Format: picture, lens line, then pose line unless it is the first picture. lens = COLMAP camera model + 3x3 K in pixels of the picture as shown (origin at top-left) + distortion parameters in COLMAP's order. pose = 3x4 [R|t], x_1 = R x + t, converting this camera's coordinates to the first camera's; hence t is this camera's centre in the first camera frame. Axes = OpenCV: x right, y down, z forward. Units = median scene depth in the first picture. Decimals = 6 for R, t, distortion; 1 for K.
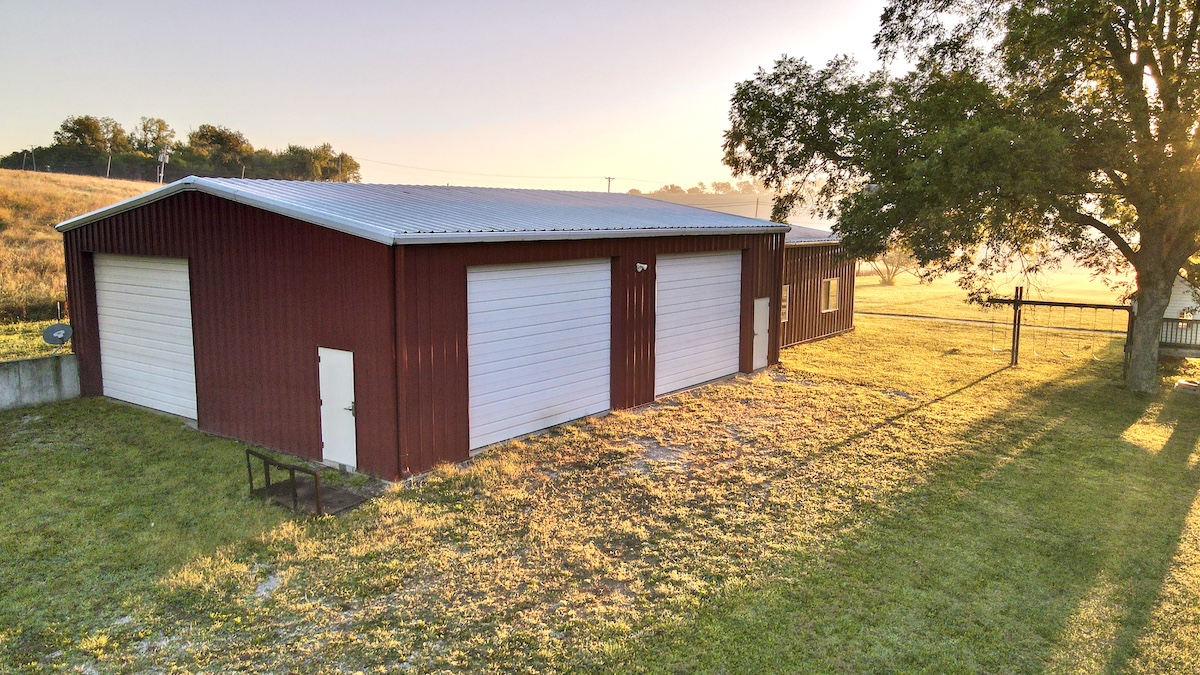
lens RADIAL K [[874.6, 0, 601.2], [0, 874.6, 335.7], [0, 0, 1]] dist [0.003969, 0.001182]
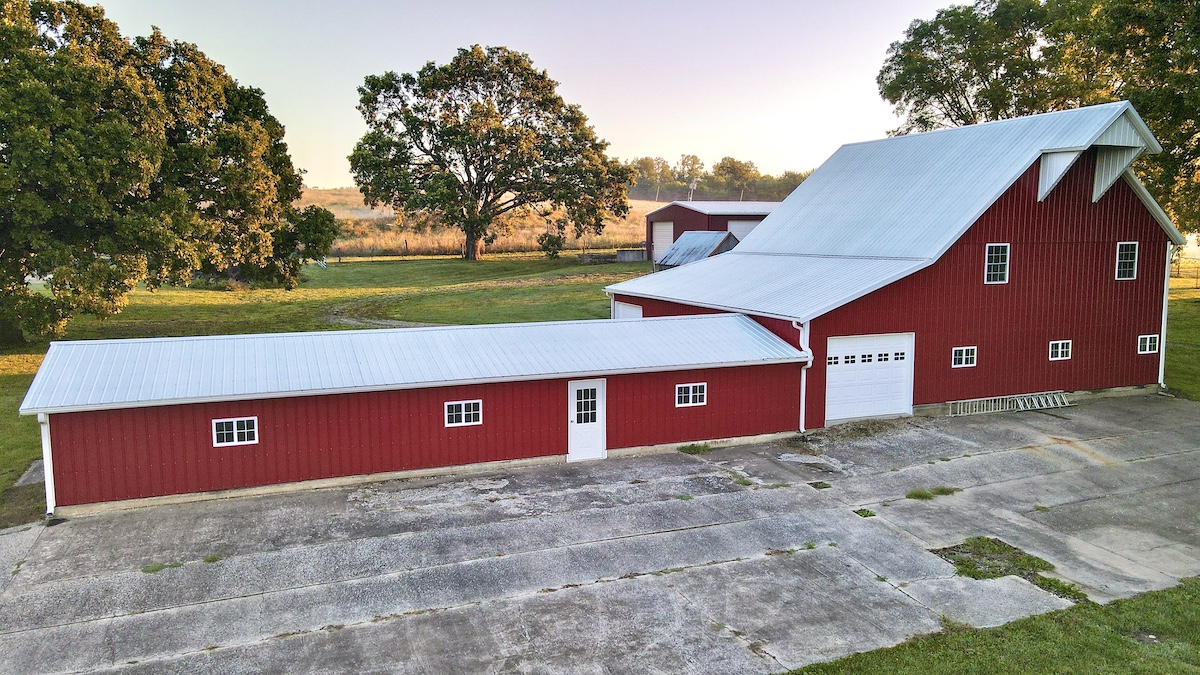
lens RADIAL K [[874.6, 0, 600.3], [0, 874.6, 337.6], [0, 0, 1]] dist [0.003969, 0.001182]
pose [[0.841946, 0.056210, -0.536627, 0.096172], [-0.065074, 0.997877, 0.002427, 0.030562], [0.535624, 0.032877, 0.843816, -0.171063]]
